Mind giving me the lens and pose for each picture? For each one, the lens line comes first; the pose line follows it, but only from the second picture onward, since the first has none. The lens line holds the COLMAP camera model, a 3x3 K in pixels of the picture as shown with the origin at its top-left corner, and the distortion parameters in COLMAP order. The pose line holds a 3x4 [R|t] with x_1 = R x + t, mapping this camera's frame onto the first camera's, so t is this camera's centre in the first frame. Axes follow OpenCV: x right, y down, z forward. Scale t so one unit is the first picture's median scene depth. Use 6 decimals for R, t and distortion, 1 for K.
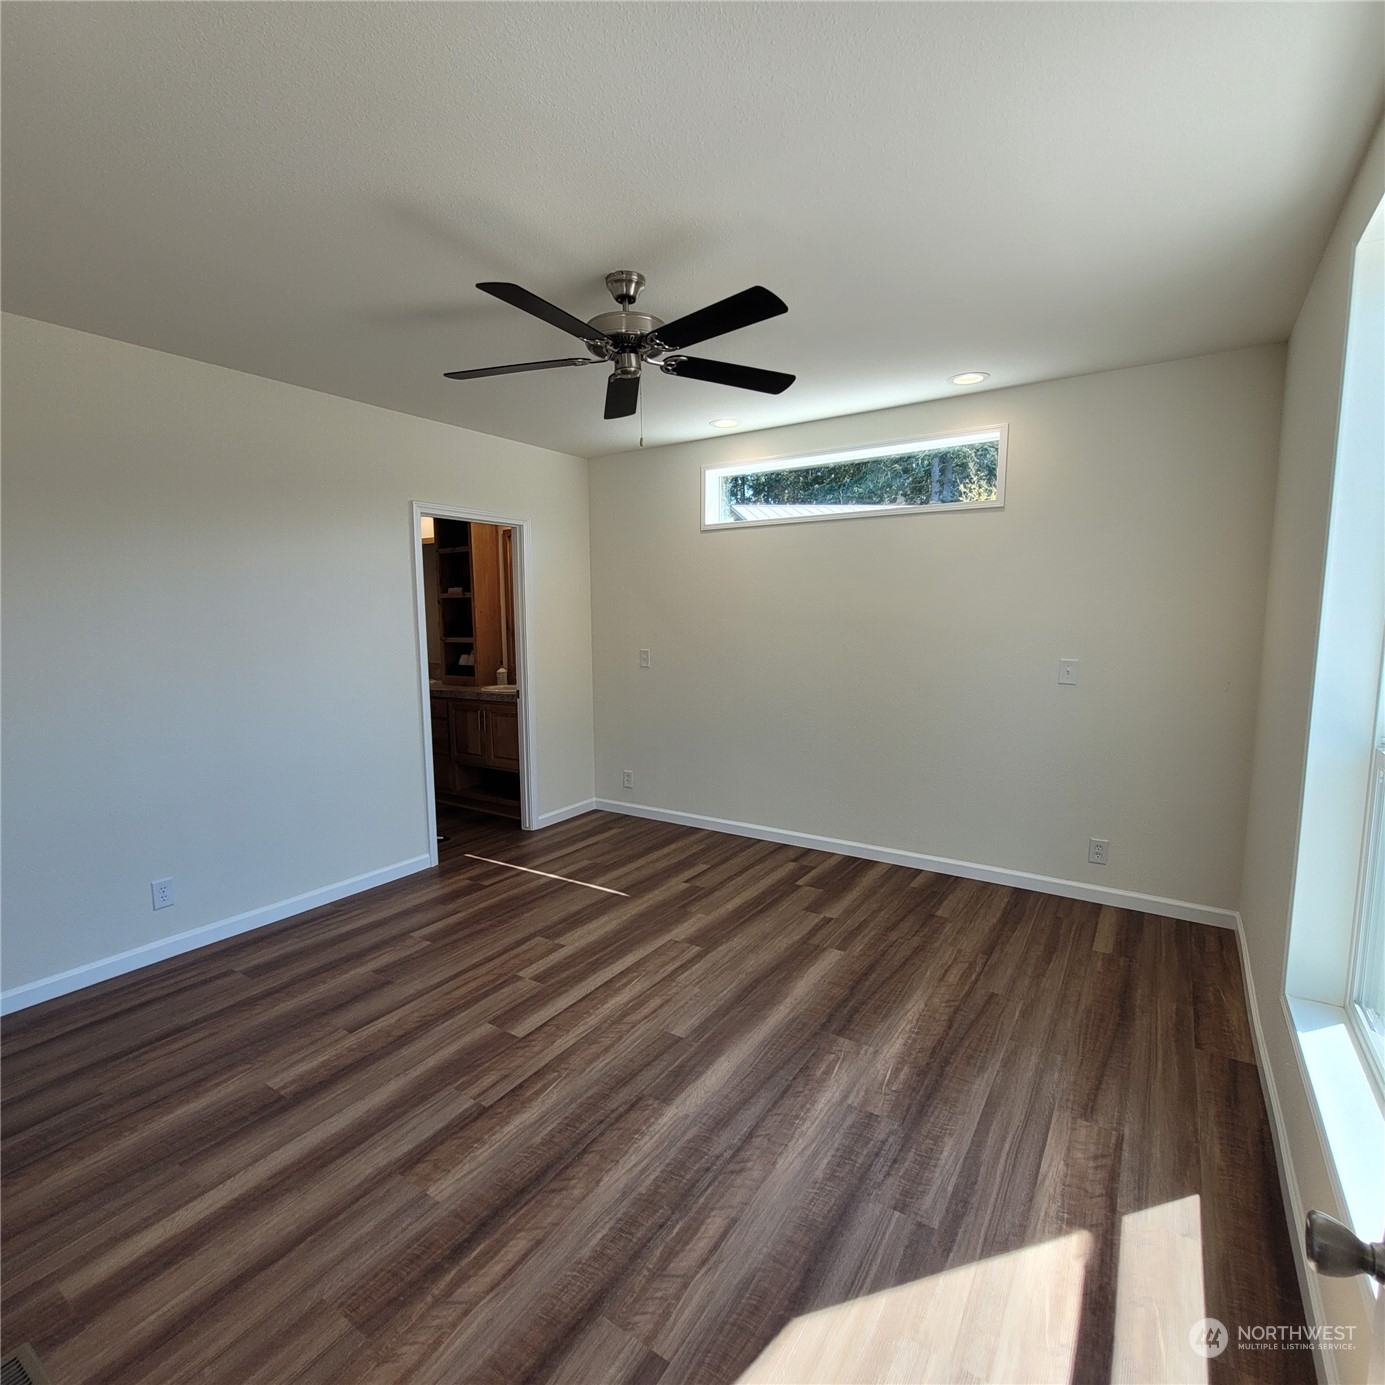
lens RADIAL K [[721.0, 0, 688.1], [0, 721.0, 690.0], [0, 0, 1]] dist [0.000142, -0.000990]
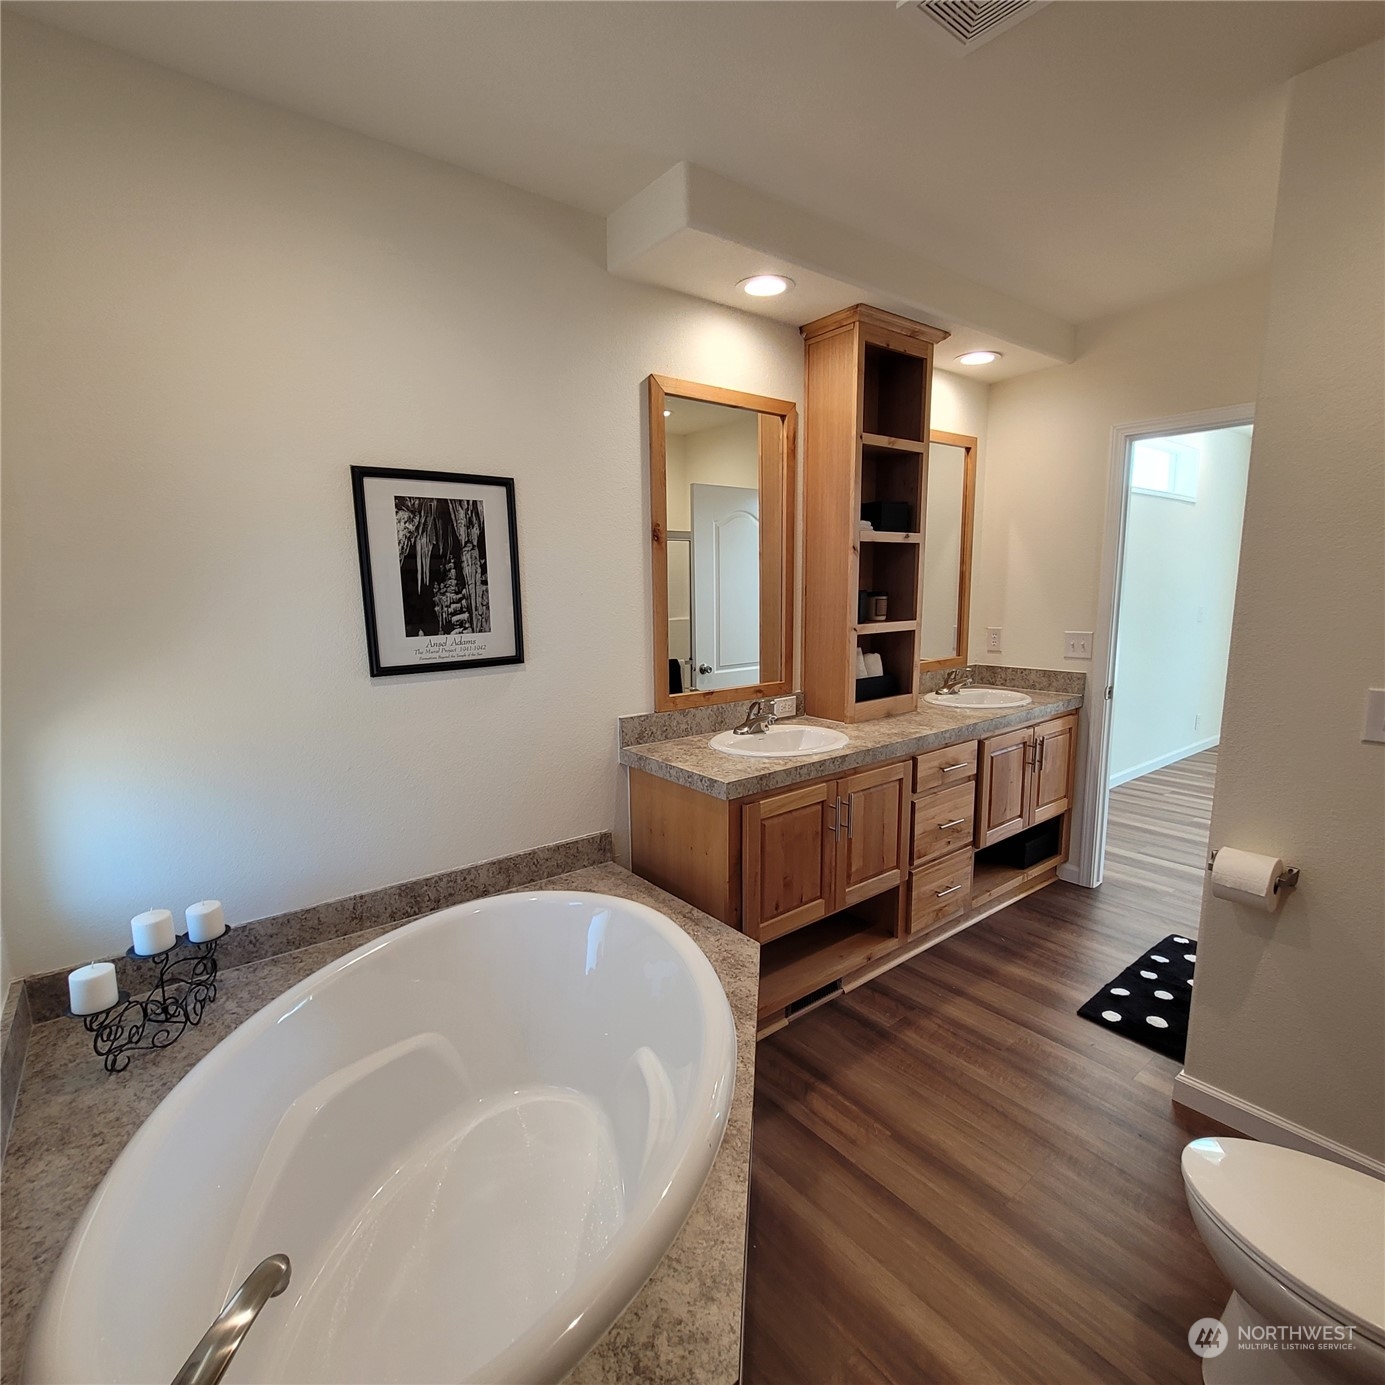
lens RADIAL K [[721.0, 0, 686.3], [0, 721.0, 702.8], [0, 0, 1]] dist [0.000142, -0.000990]
pose [[0.312395, -0.152155, 0.937688, -1.710916], [0.117132, 0.985727, 0.120927, -0.191195], [-0.942703, 0.072056, 0.325759, 1.970117]]
